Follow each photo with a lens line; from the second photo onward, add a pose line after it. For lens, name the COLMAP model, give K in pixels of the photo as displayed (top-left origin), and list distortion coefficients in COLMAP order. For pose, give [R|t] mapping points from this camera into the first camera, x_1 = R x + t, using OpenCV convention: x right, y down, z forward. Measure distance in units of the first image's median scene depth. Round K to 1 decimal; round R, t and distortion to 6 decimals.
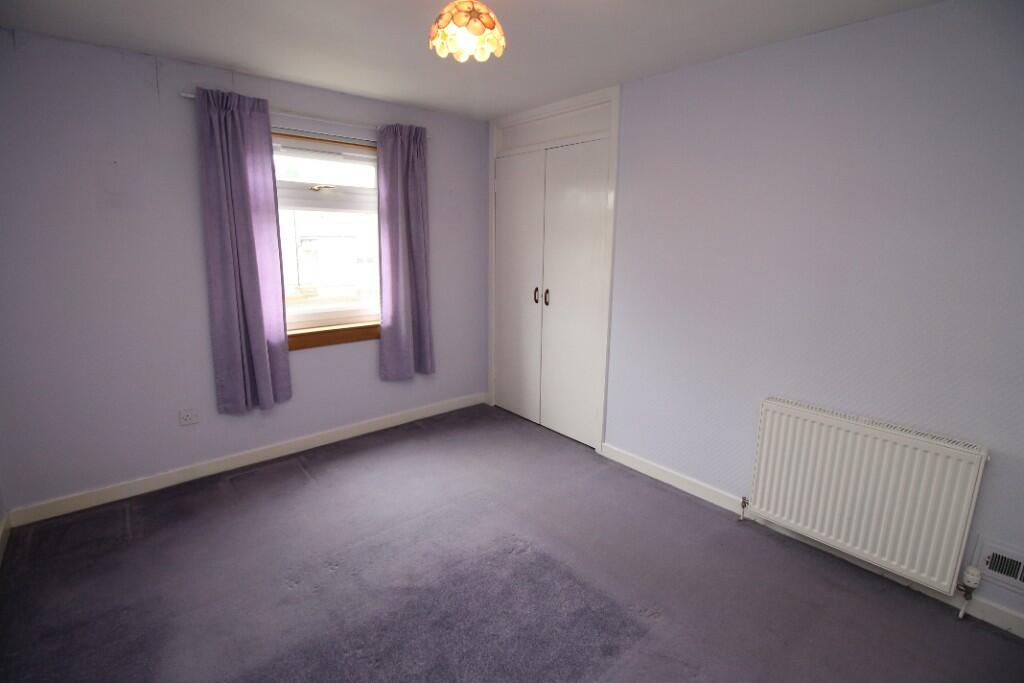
lens RADIAL K [[477.3, 0, 512.5], [0, 477.3, 330.2], [0, 0, 1]] dist [0.002291, -0.013557]
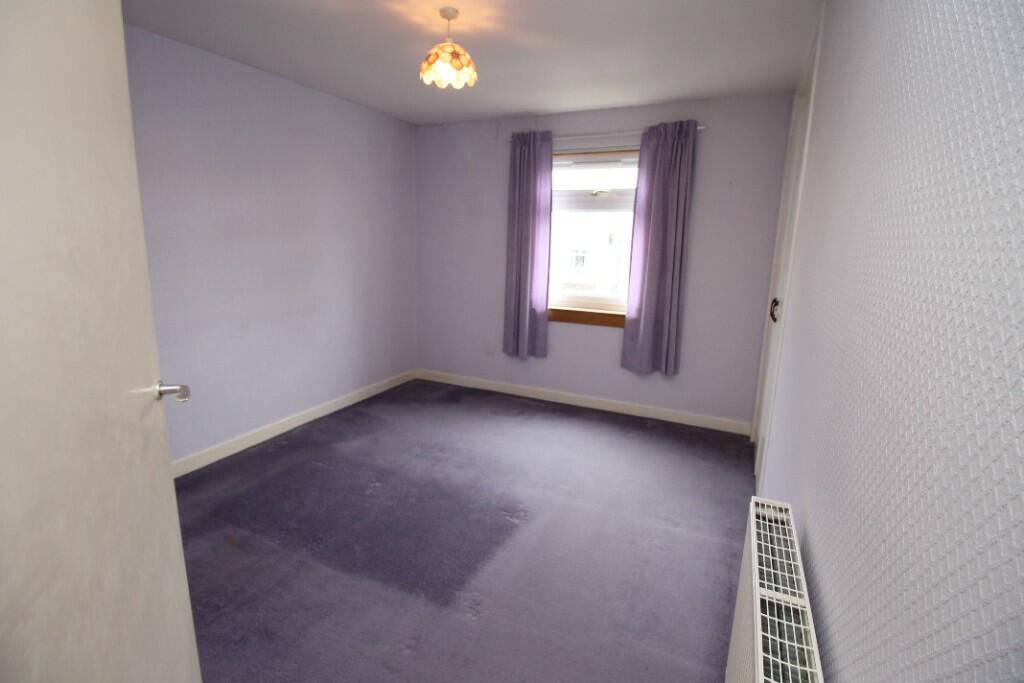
lens RADIAL K [[477.3, 0, 512.5], [0, 477.3, 330.2], [0, 0, 1]] dist [0.002291, -0.013557]
pose [[0.407364, 0.167482, -0.897777, 0.647341], [-0.190320, 0.977026, 0.095909, -0.036355], [0.893215, 0.131795, 0.429881, 0.344935]]
